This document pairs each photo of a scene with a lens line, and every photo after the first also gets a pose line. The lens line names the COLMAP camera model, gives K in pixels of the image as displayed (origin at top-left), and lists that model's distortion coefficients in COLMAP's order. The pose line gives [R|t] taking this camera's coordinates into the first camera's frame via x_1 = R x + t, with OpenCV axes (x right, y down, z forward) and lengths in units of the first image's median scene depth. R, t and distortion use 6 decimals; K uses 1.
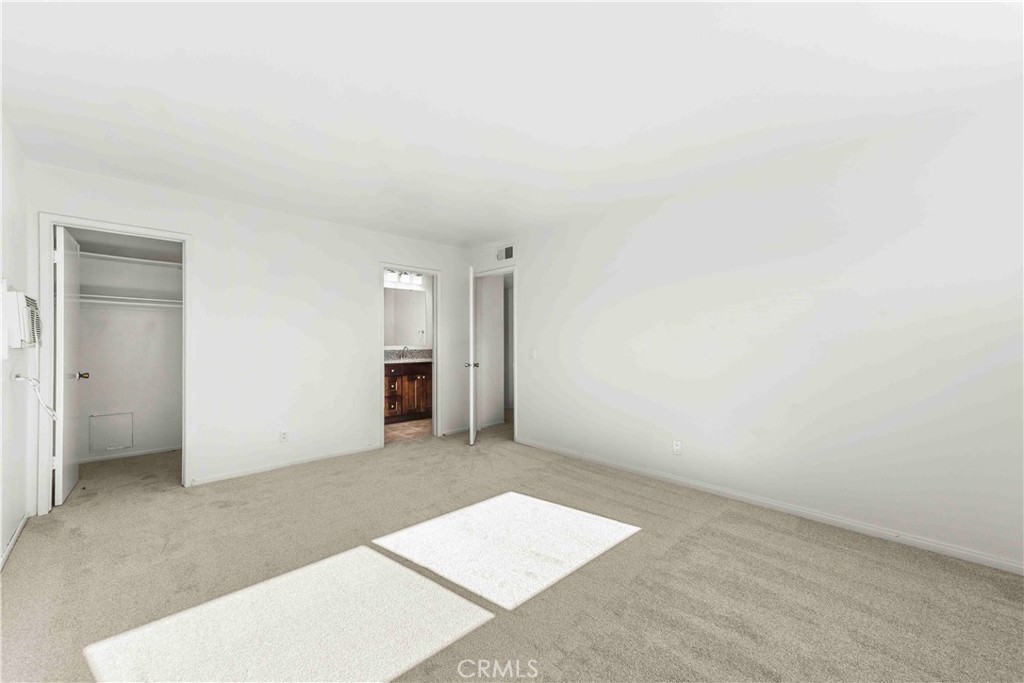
lens RADIAL K [[413.0, 0, 512.0], [0, 413.0, 341.5], [0, 0, 1]] dist [0.036744, 0.000020]
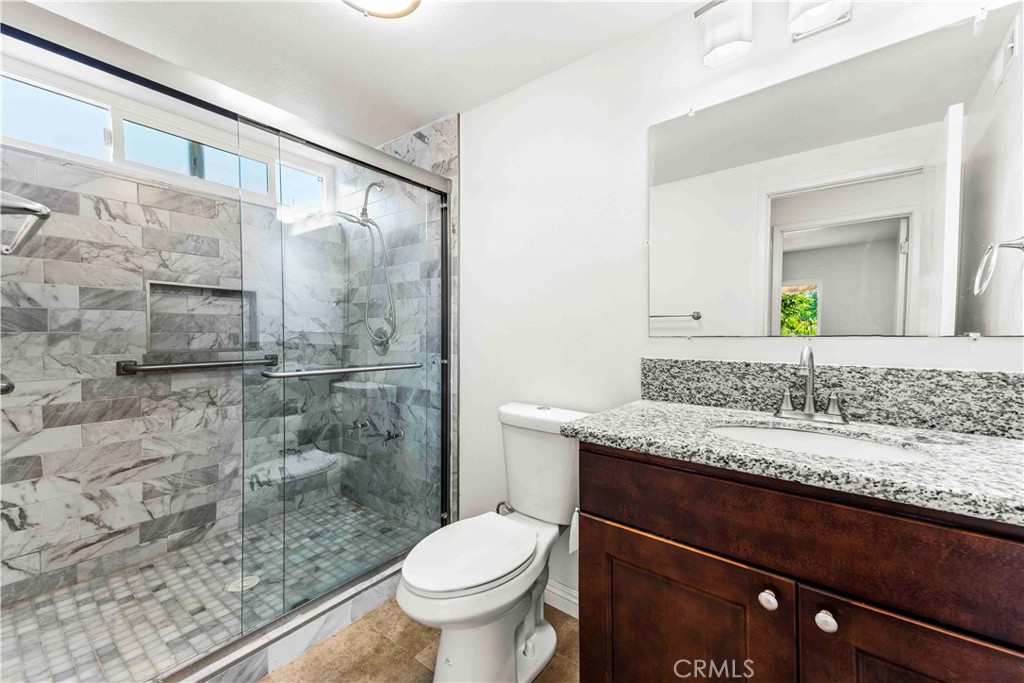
lens RADIAL K [[413.0, 0, 512.0], [0, 413.0, 341.5], [0, 0, 1]] dist [0.036744, 0.000020]
pose [[0.150290, 0.022440, -0.988387, -0.112591], [-0.006911, 0.999742, 0.021647, 0.007338], [0.988618, 0.003577, 0.150406, 0.903152]]
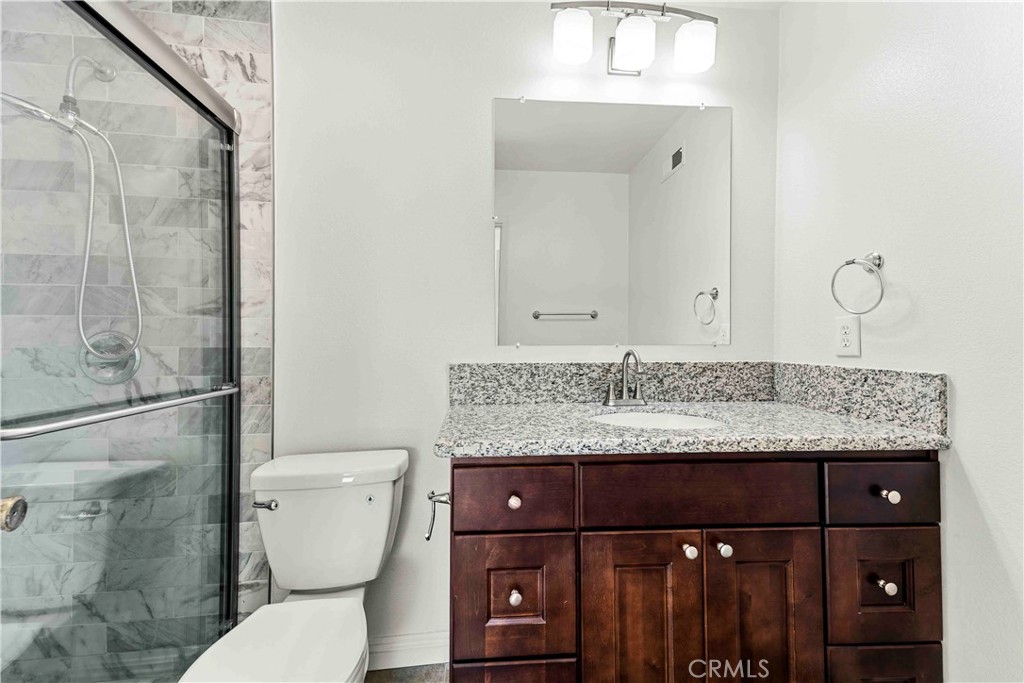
lens RADIAL K [[413.0, 0, 512.0], [0, 413.0, 341.5], [0, 0, 1]] dist [0.036744, 0.000020]
pose [[0.789398, 0.007571, -0.613834, -0.181295], [-0.000213, 0.999927, 0.012060, 0.005429], [0.613881, -0.009389, 0.789343, 0.831892]]
